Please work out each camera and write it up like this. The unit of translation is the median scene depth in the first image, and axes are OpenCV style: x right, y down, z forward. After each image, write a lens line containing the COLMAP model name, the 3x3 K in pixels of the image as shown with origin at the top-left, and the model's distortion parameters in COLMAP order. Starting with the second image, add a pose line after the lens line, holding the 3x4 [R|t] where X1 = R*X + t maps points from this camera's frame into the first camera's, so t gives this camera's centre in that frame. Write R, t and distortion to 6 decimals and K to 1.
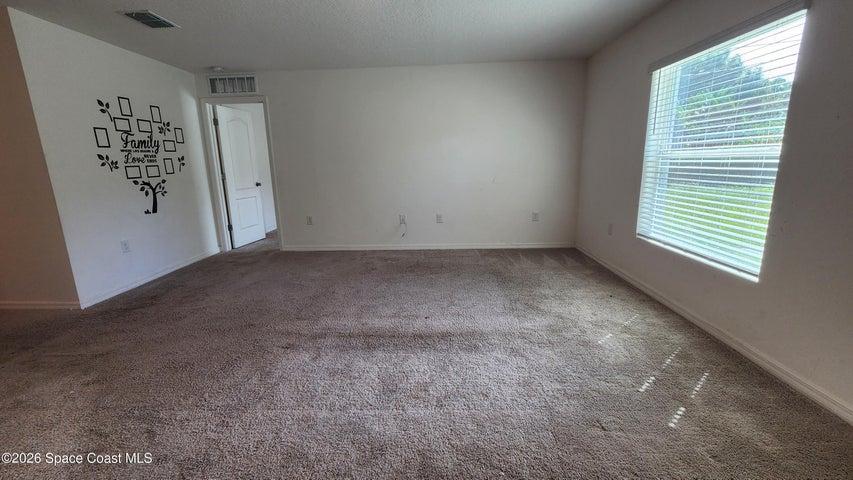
lens RADIAL K [[352.3, 0, 424.3], [0, 352.3, 236.7], [0, 0, 1]] dist [0.002577, 0.000519]
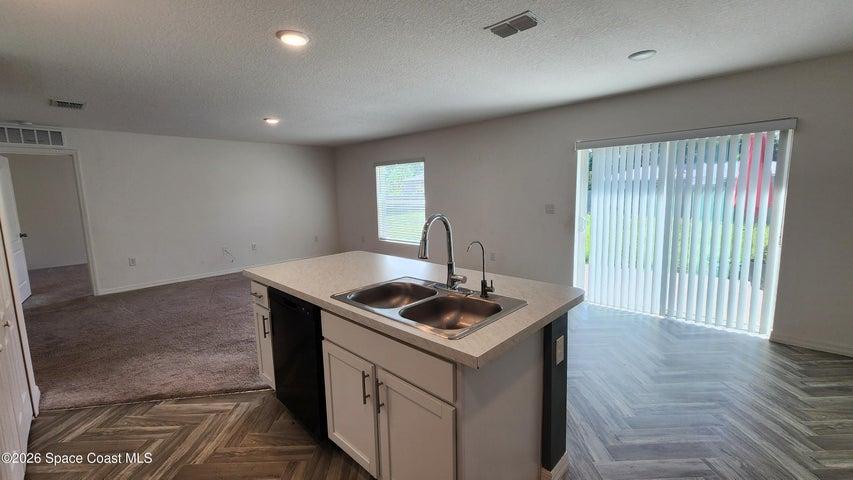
lens RADIAL K [[352.3, 0, 424.3], [0, 352.3, 236.7], [0, 0, 1]] dist [0.002577, 0.000519]
pose [[0.643054, -0.091793, 0.760300, -0.719085], [0.173082, 0.984523, -0.027527, 0.080434], [-0.746006, 0.149295, 0.648989, -0.518317]]
